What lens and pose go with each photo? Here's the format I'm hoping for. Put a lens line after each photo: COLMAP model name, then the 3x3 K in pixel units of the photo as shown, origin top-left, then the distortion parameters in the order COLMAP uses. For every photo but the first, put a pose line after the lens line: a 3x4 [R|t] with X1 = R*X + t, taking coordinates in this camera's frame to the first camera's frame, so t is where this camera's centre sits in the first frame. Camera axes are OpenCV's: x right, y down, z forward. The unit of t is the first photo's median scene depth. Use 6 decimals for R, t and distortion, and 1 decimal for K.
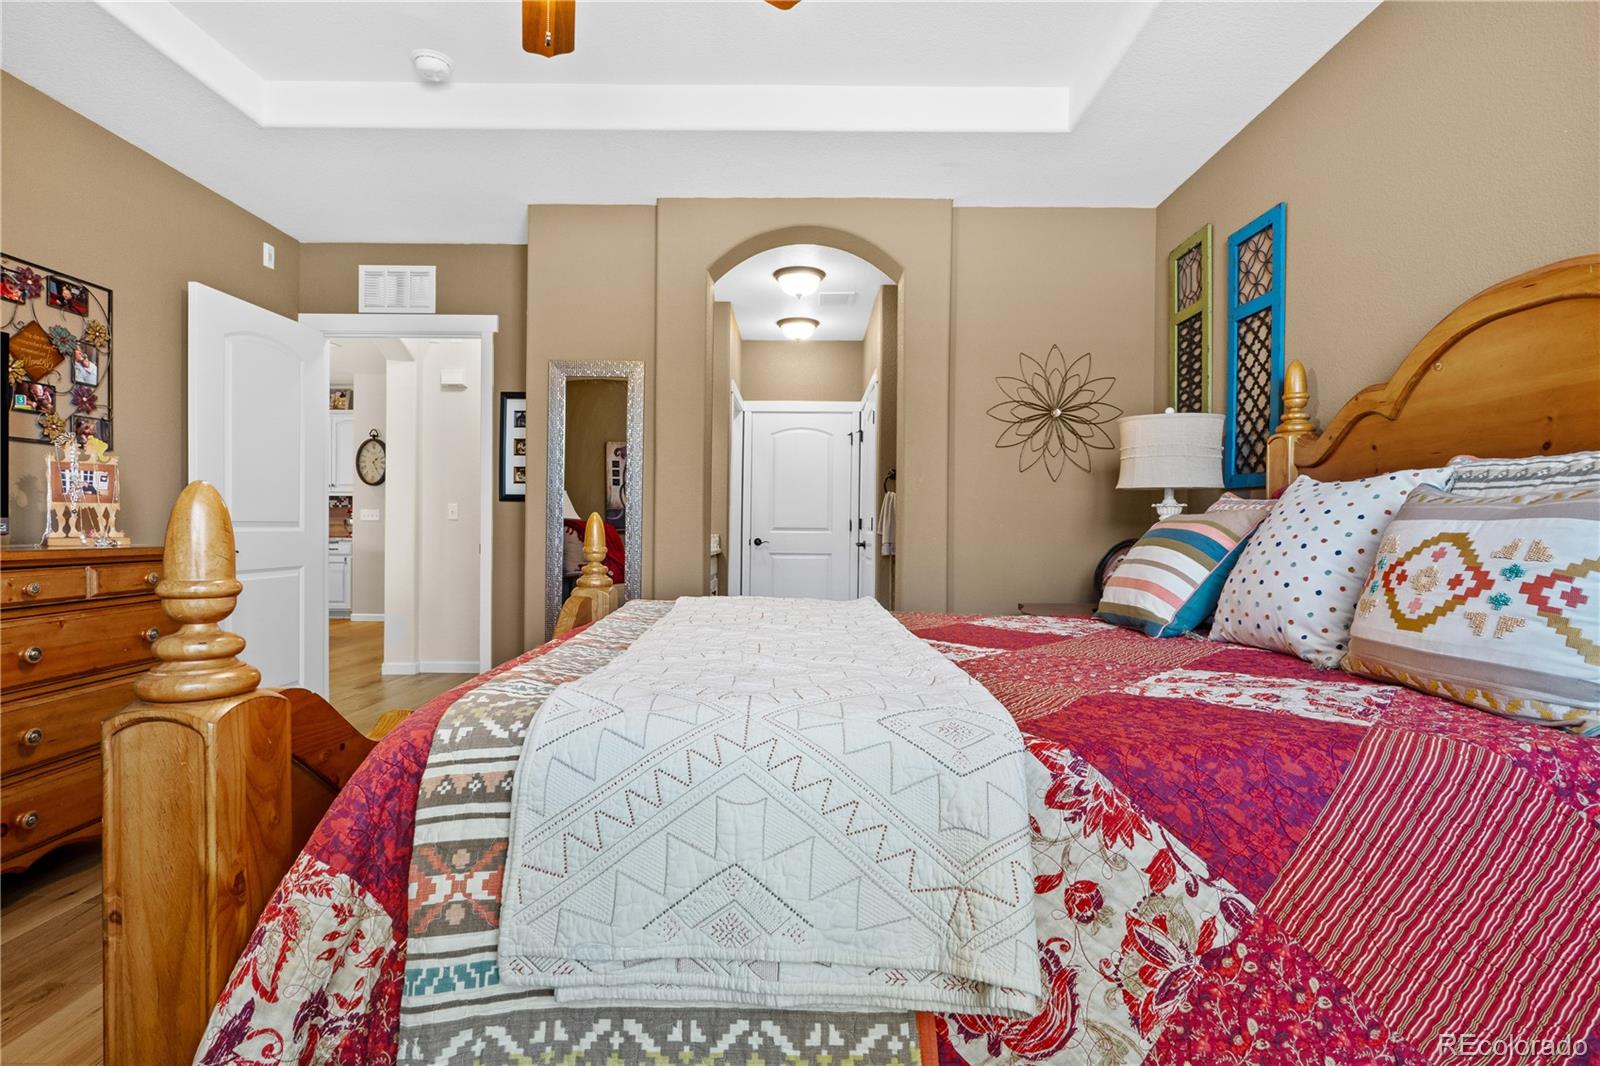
lens RADIAL K [[775.9, 0, 802.9], [0, 775.9, 534.9], [0, 0, 1]] dist [-0.001469, 0.000772]
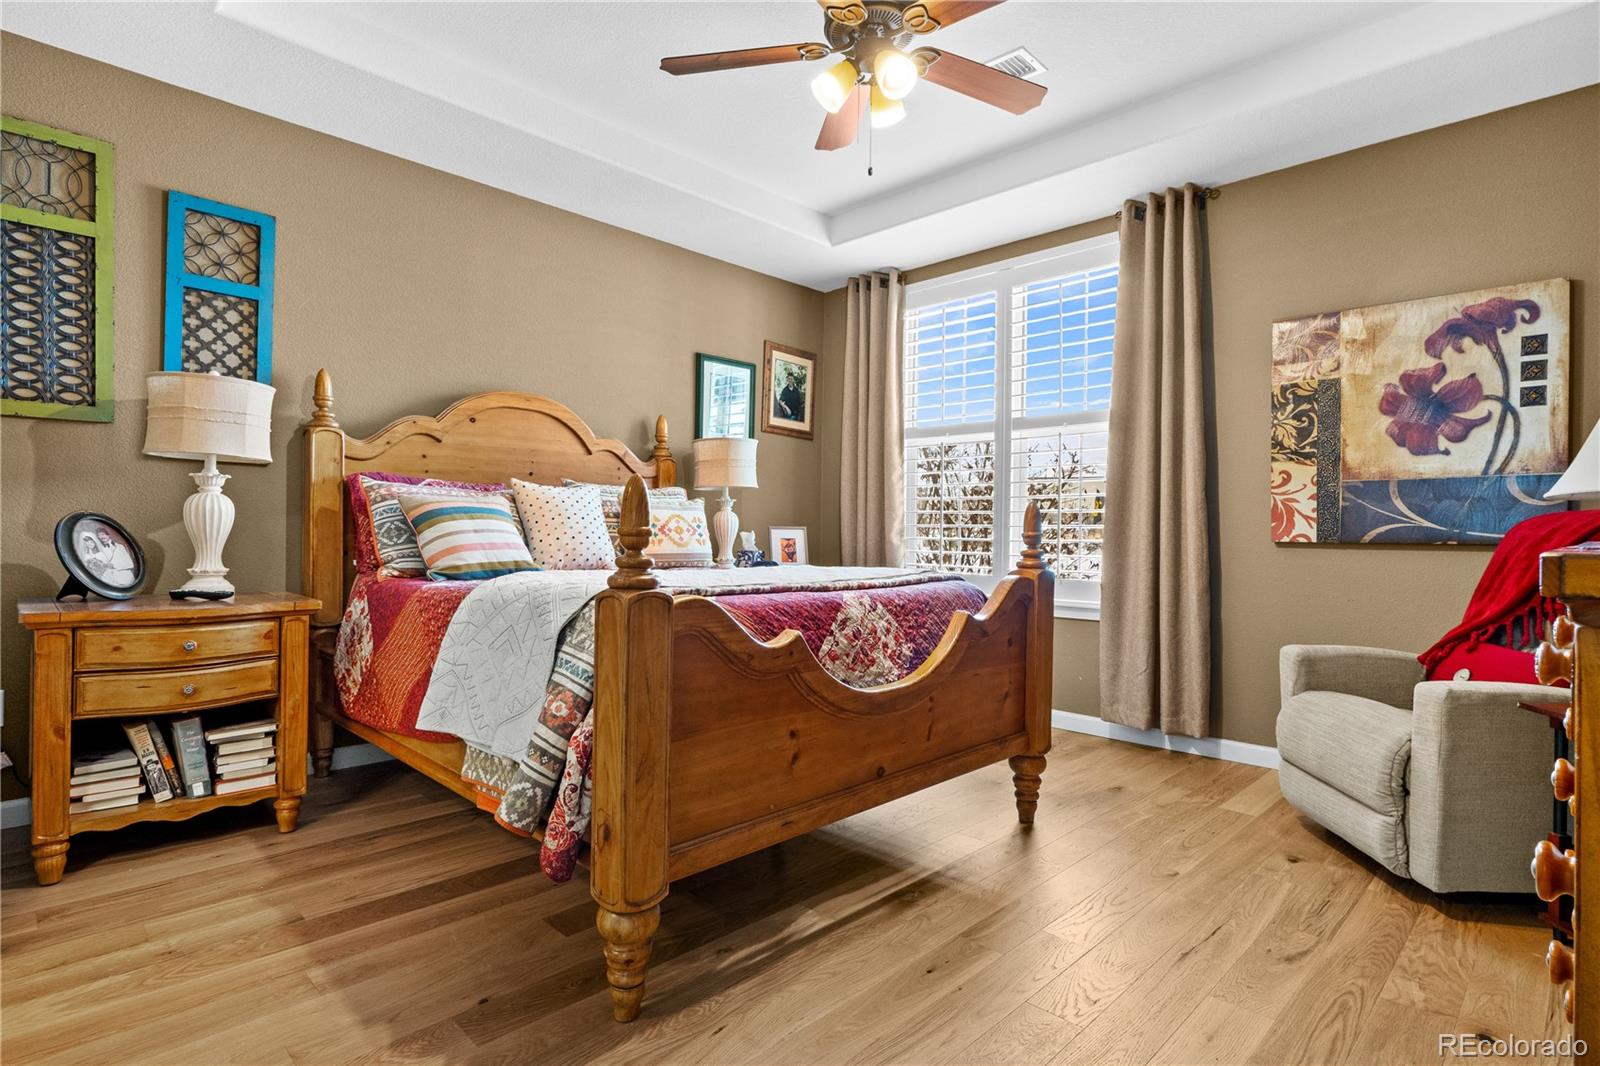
lens RADIAL K [[811.7, 0, 799.4], [0, 811.7, 532.7], [0, 0, 1]] dist [-0.009300, 0.000236]
pose [[-0.715864, -0.014792, 0.698083, -0.718966], [-0.007776, 0.999882, 0.013212, 0.012129], [-0.698197, 0.004030, -0.715894, 1.230801]]
